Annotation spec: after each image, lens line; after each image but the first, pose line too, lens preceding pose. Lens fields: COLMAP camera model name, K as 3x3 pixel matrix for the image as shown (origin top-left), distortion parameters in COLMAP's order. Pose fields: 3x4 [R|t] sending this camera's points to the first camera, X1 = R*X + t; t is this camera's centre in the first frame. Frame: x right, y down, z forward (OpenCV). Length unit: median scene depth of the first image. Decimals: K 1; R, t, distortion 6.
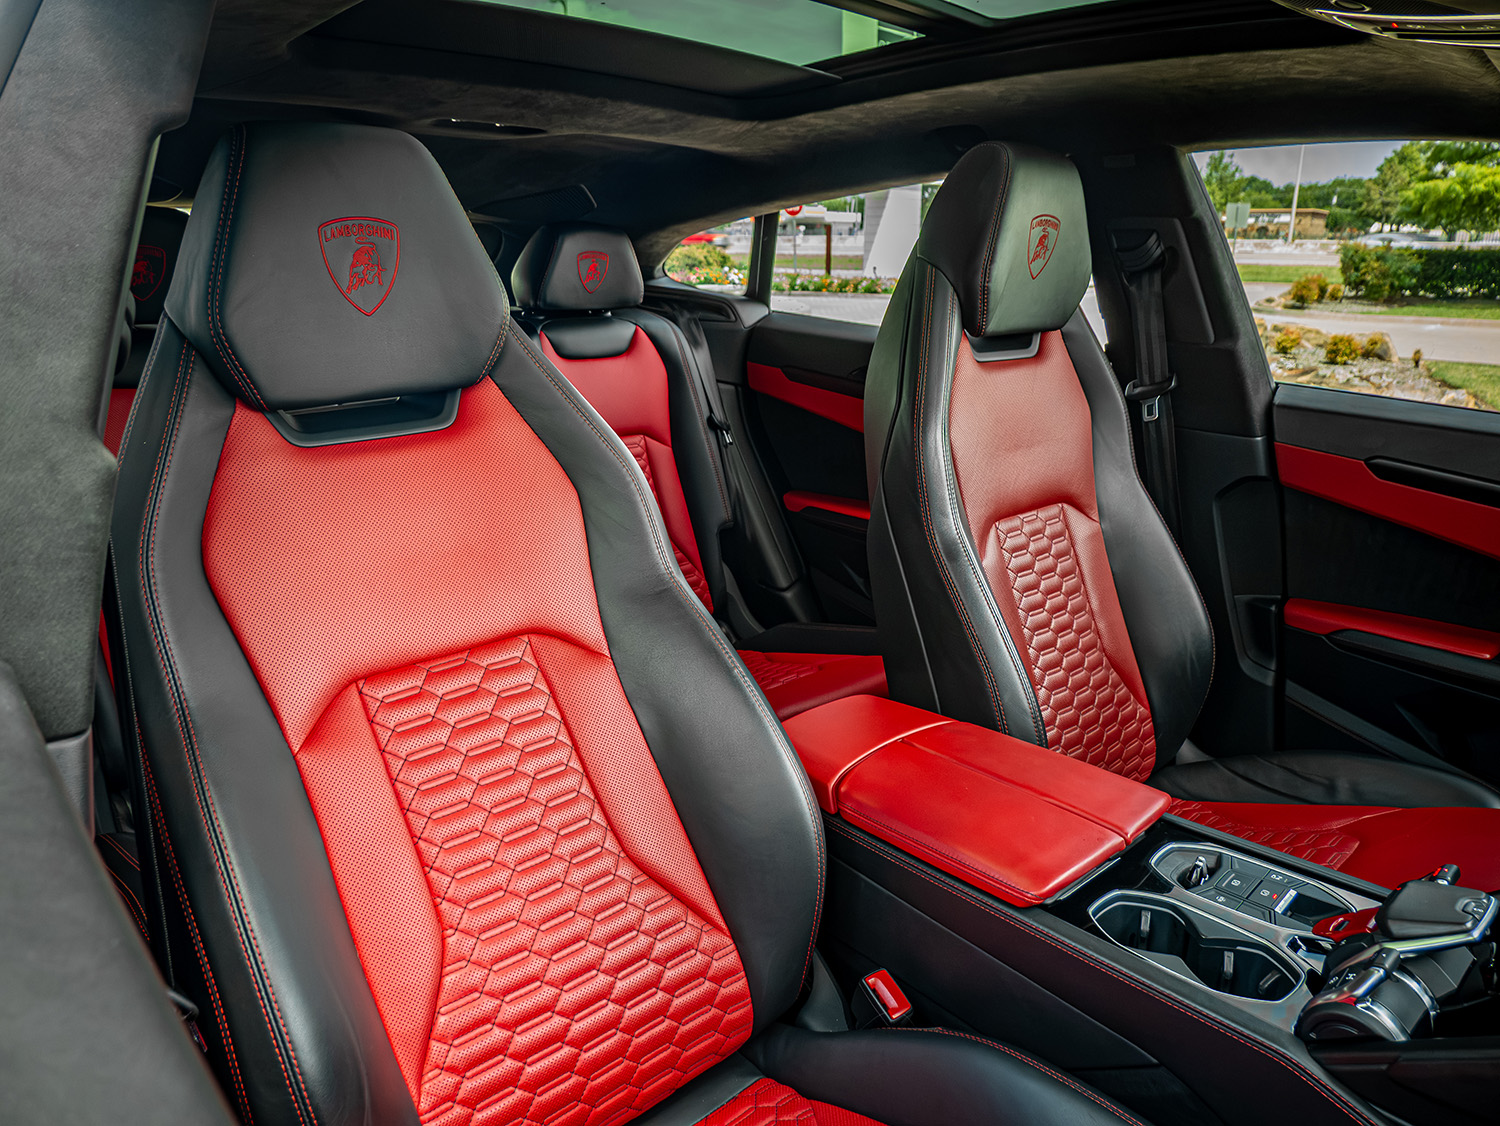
lens RADIAL K [[1156.4, 0, 750.0], [0, 1156.4, 563.0], [0, 0, 1]] dist [-0.004798, 0.029771]
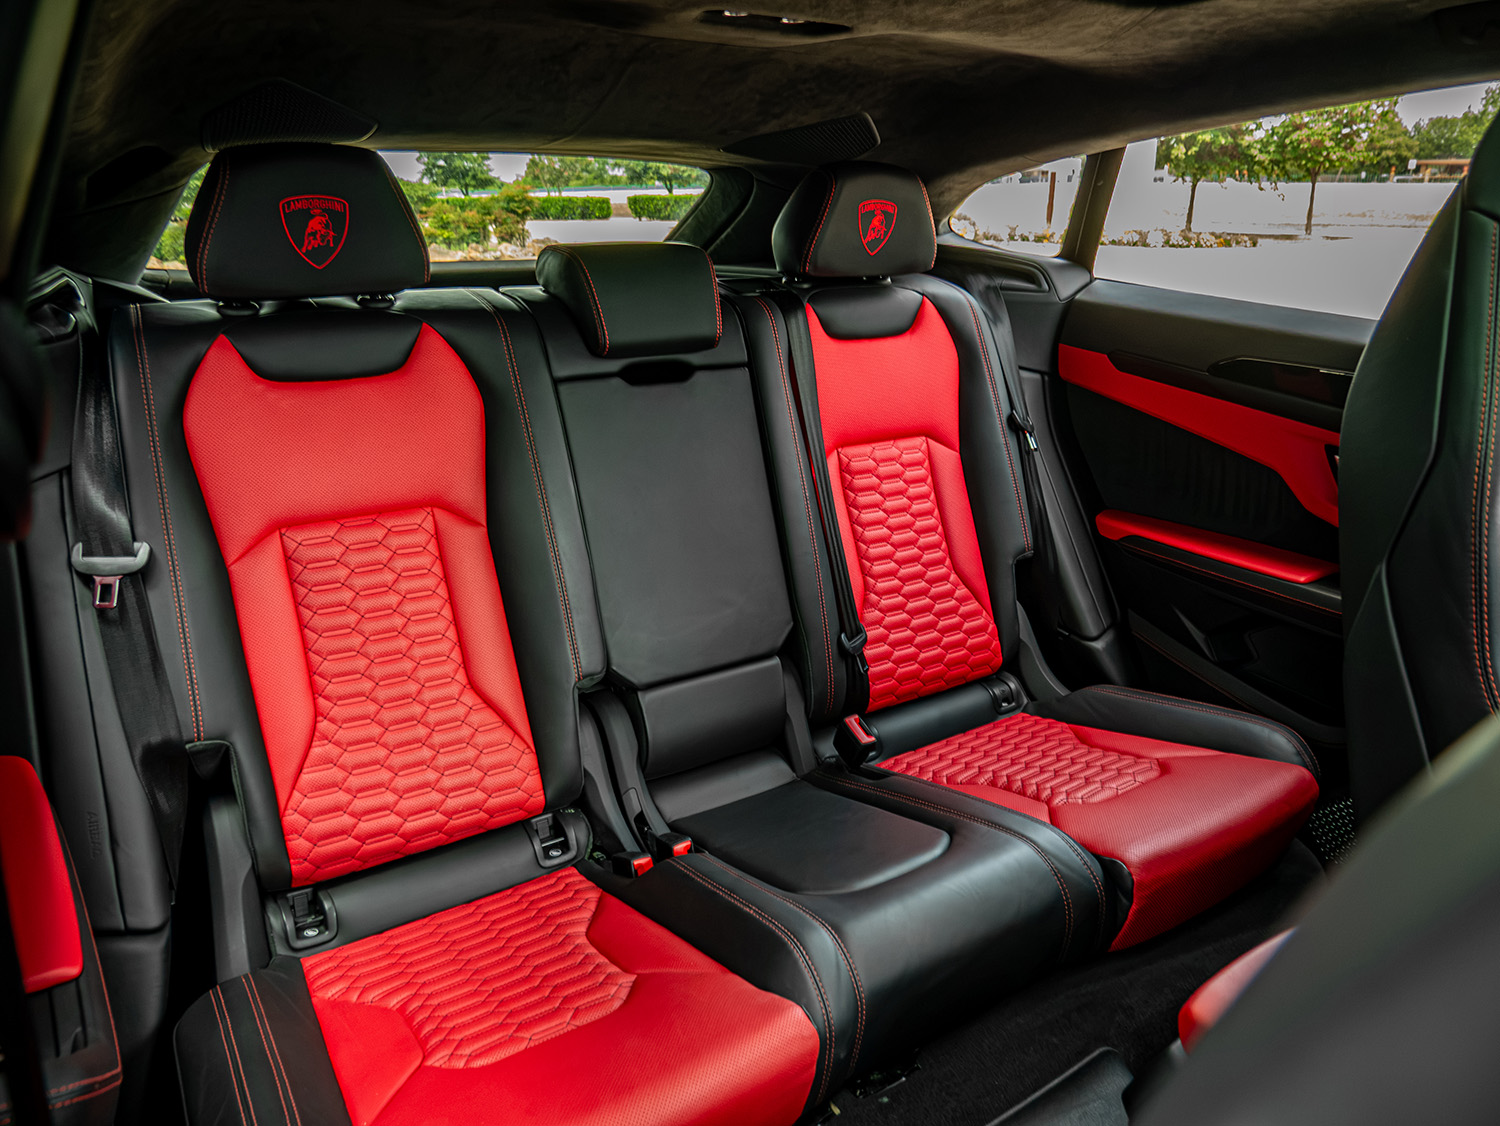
lens RADIAL K [[1156.4, 0, 750.0], [0, 1156.4, 563.0], [0, 0, 1]] dist [-0.004798, 0.029771]
pose [[0.985395, 0.048226, -0.163314, -0.075807], [-0.041469, 0.998147, 0.044536, -0.054536], [0.165160, -0.037113, 0.985568, 0.199952]]
